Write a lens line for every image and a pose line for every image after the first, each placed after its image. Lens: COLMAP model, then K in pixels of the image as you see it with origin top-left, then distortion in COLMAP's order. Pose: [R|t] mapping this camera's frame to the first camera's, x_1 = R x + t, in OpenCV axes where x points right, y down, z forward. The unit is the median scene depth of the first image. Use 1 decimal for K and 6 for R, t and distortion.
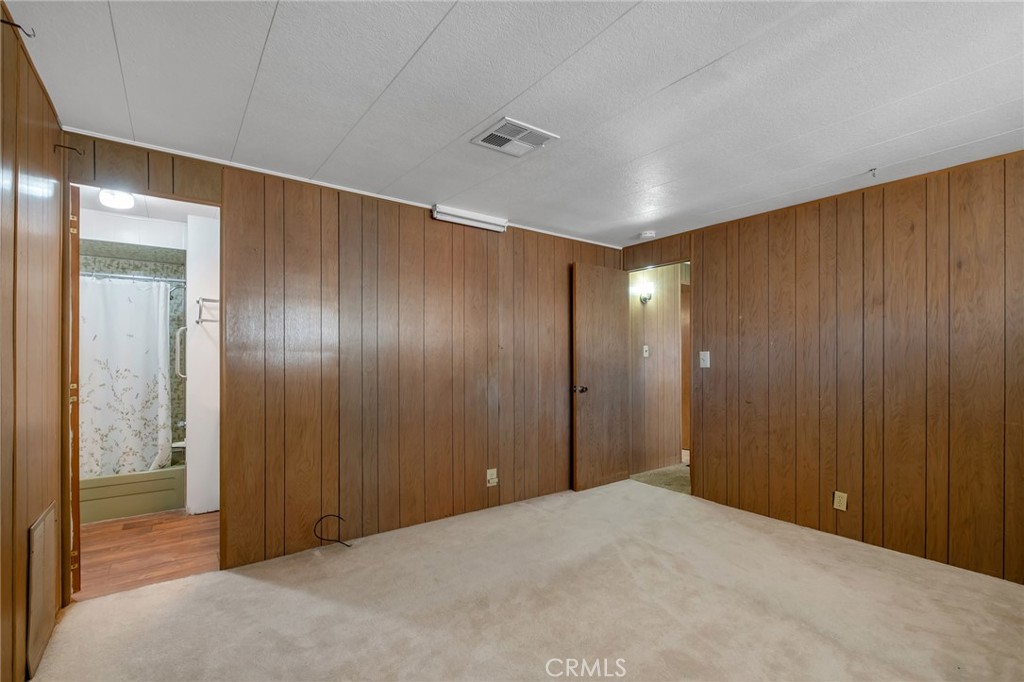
lens RADIAL K [[448.4, 0, 521.7], [0, 448.4, 356.5], [0, 0, 1]] dist [-0.004178, -0.000267]
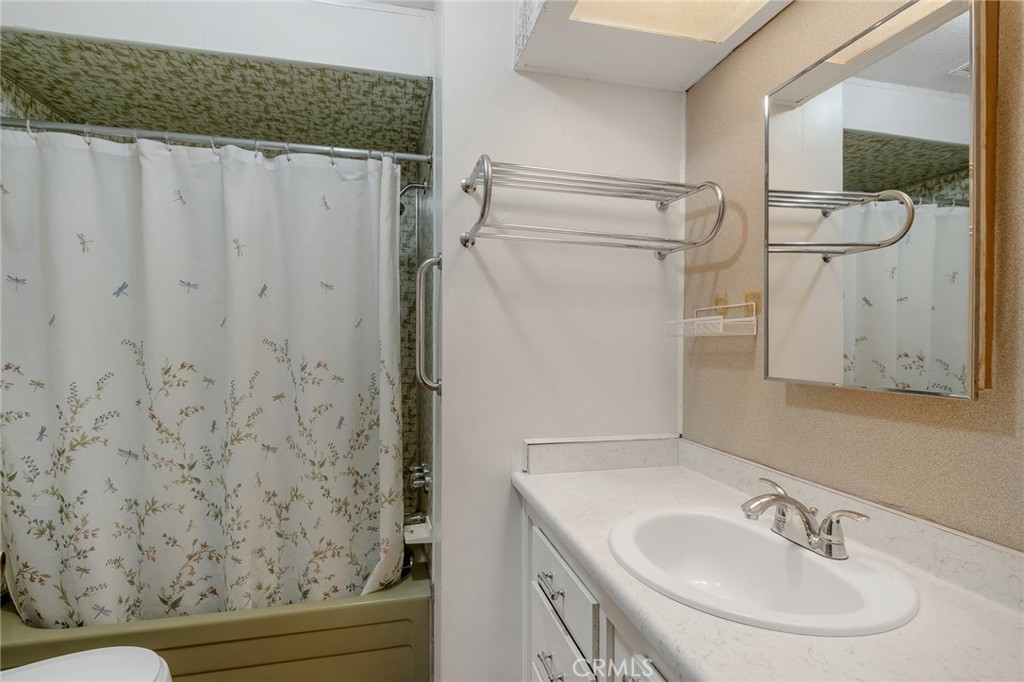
lens RADIAL K [[449.6, 0, 513.0], [0, 449.6, 351.1], [0, 0, 1]] dist [-0.006897, -0.000796]
pose [[0.923420, 0.013483, -0.383554, -0.531826], [-0.004772, 0.999709, 0.023656, 0.005626], [0.383761, -0.020014, 0.923215, 0.655128]]
